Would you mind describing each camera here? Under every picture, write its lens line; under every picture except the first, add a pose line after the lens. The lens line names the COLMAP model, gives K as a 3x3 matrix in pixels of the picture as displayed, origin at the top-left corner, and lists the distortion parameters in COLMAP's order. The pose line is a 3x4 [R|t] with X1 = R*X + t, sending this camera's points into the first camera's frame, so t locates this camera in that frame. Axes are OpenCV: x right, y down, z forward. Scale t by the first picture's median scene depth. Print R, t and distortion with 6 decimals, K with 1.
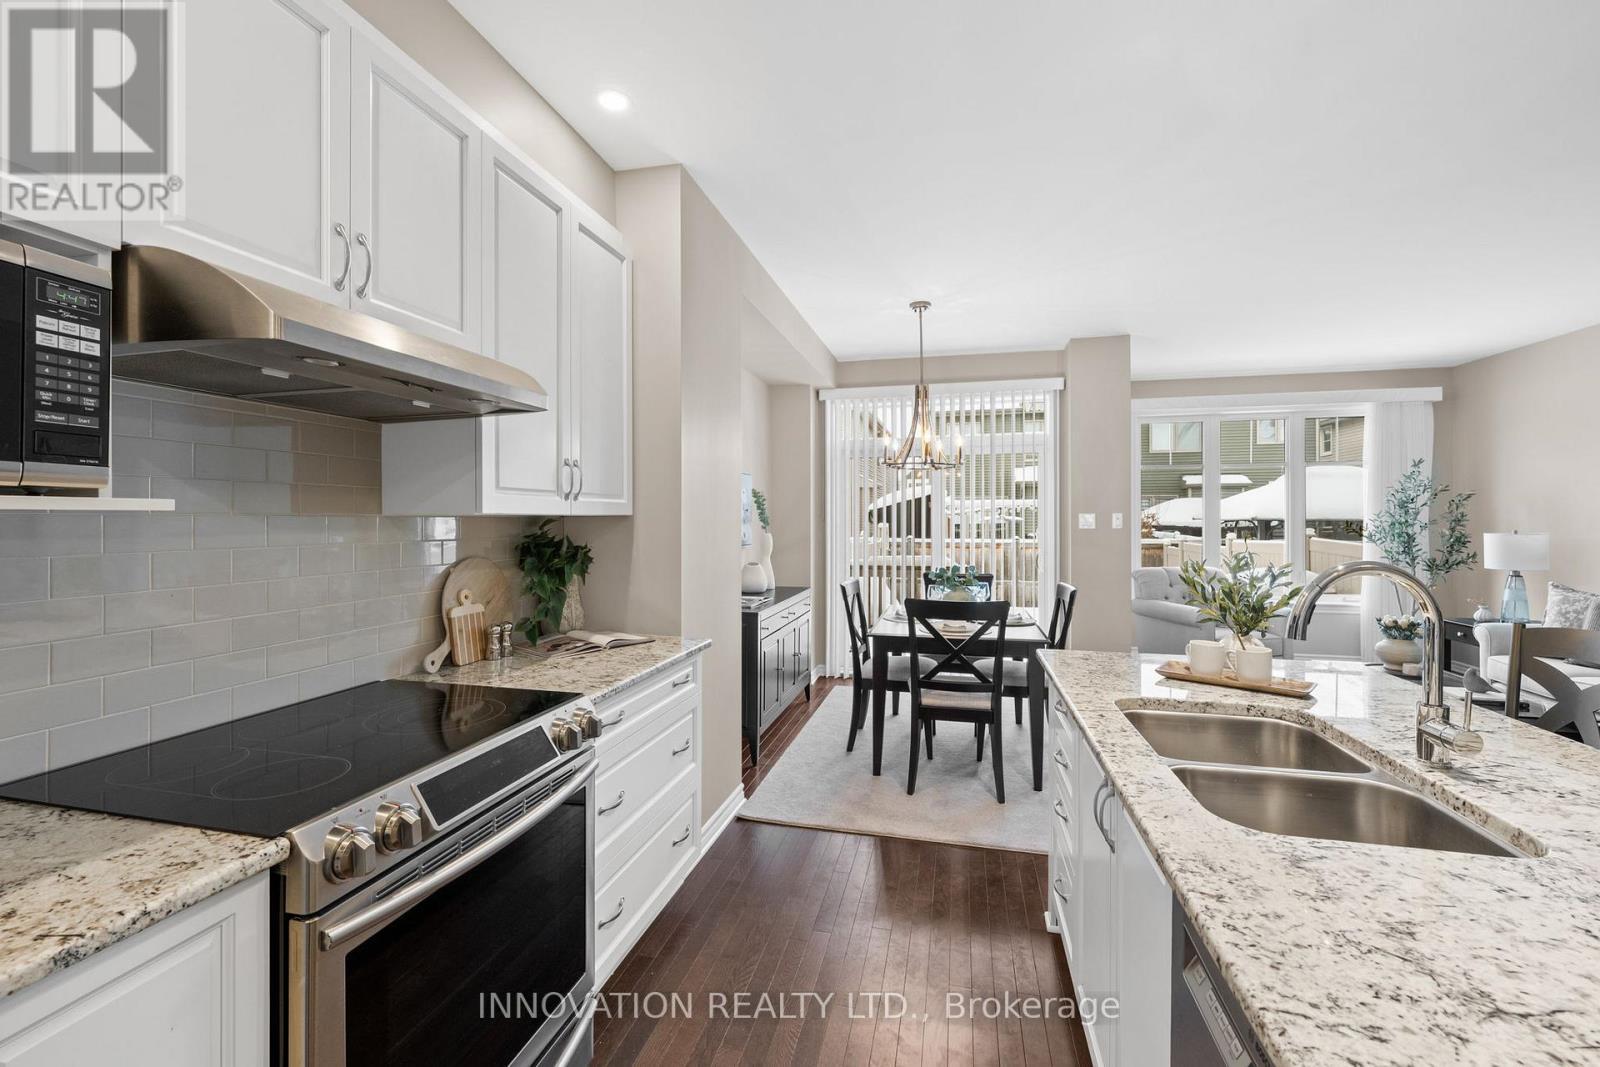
lens RADIAL K [[665.4, 0, 798.9], [0, 665.4, 515.4], [0, 0, 1]] dist [-0.001217, -0.000345]
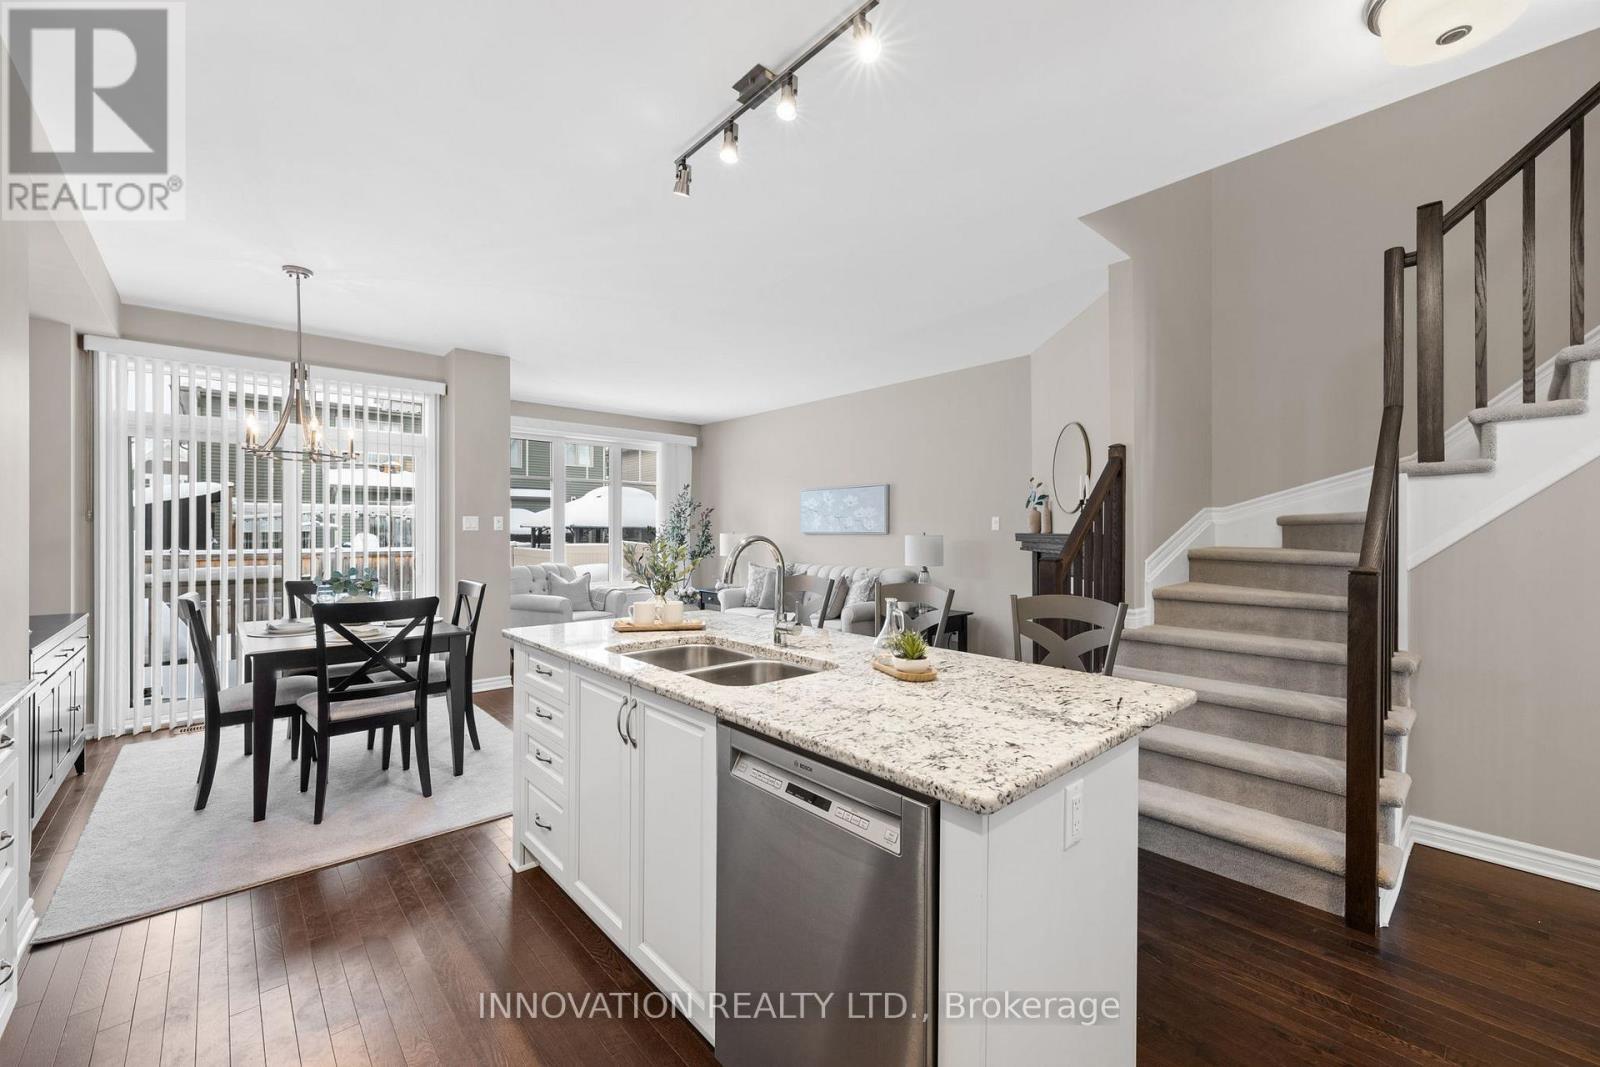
lens RADIAL K [[641.7, 0, 796.0], [0, 641.7, 530.3], [0, 0, 1]] dist [0.000169, 0.000002]
pose [[0.565136, 0.000922, 0.824997, -0.177919], [-0.006659, 0.999972, 0.003444, 0.018419], [-0.824971, -0.007440, 0.565127, -0.012417]]
